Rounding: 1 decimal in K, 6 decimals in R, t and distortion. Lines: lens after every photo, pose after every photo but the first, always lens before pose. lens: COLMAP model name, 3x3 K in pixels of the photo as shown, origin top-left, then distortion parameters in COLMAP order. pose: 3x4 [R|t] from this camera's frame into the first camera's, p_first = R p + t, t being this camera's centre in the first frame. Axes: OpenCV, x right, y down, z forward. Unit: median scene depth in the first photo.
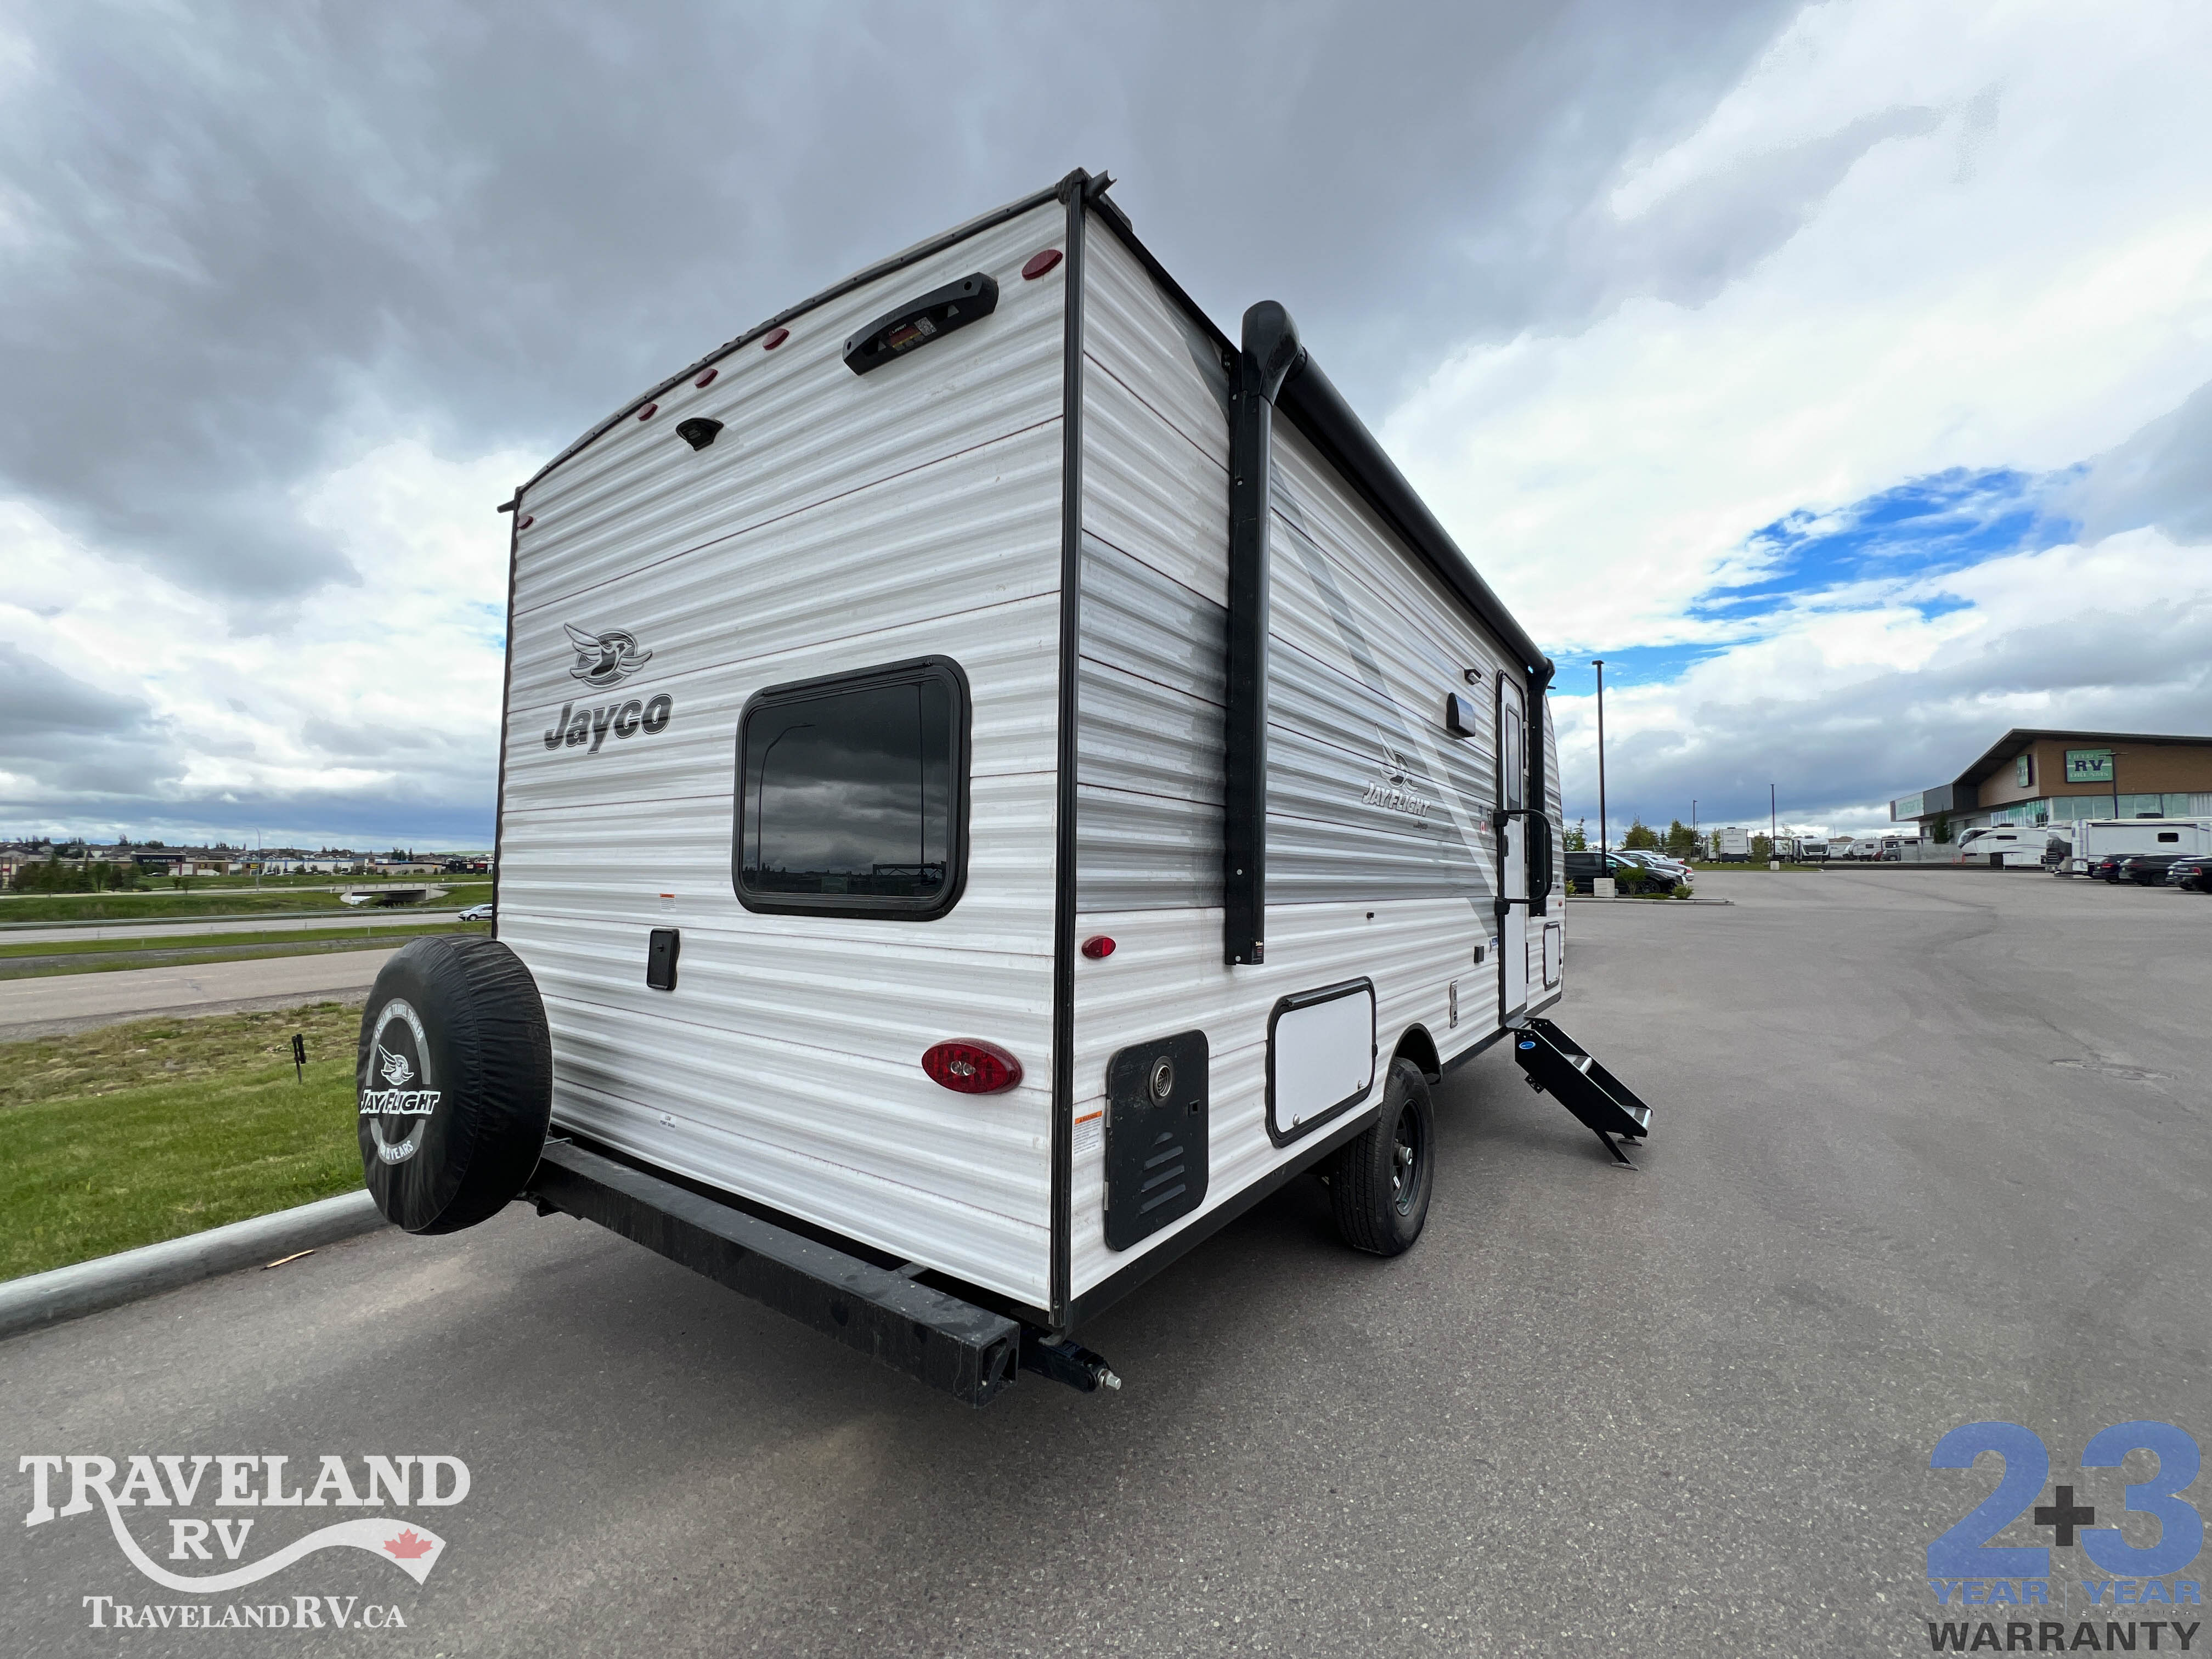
lens RADIAL K [[880.1, 0, 1087.8], [0, 880.1, 823.4], [0, 0, 1]] dist [-0.000920, 0.000523]
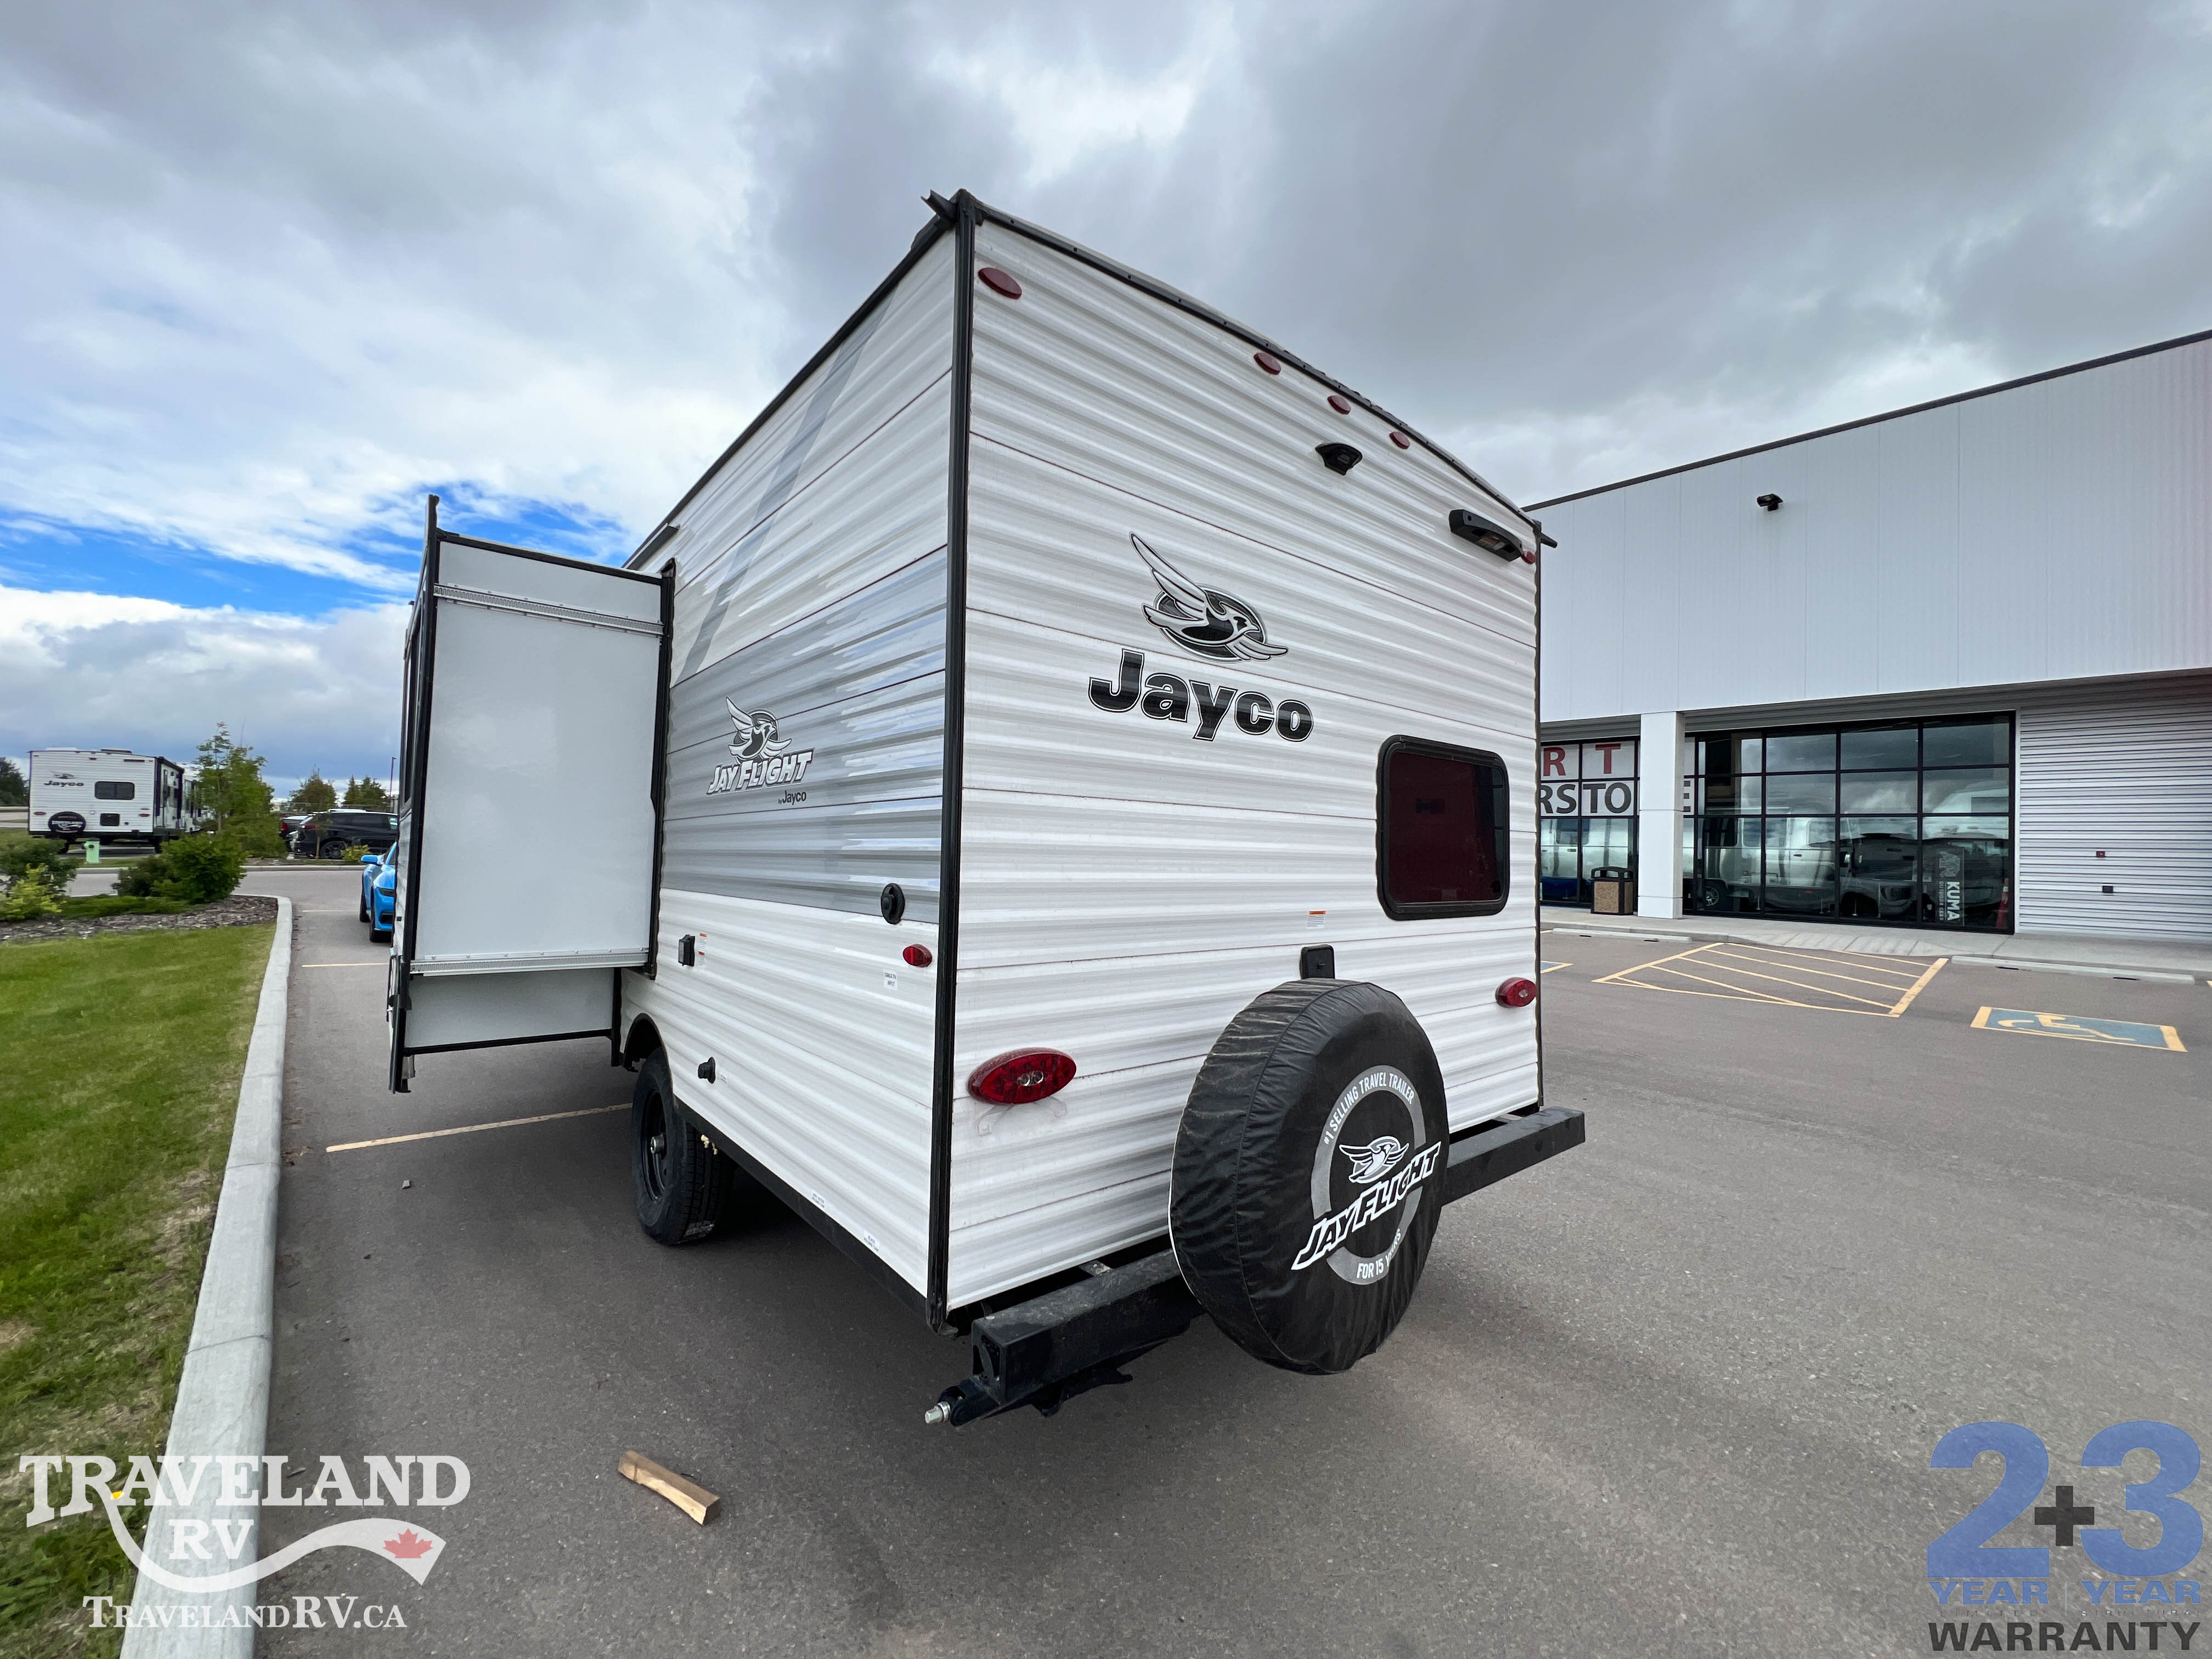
lens RADIAL K [[880.1, 0, 1096.8], [0, 880.1, 831.2], [0, 0, 1]] dist [-0.000920, 0.000523]
pose [[0.253375, 0.021997, 0.967118, -1.468287], [-0.073965, 0.997255, -0.003304, 0.011431], [-0.964536, -0.070696, 0.254306, 0.975035]]
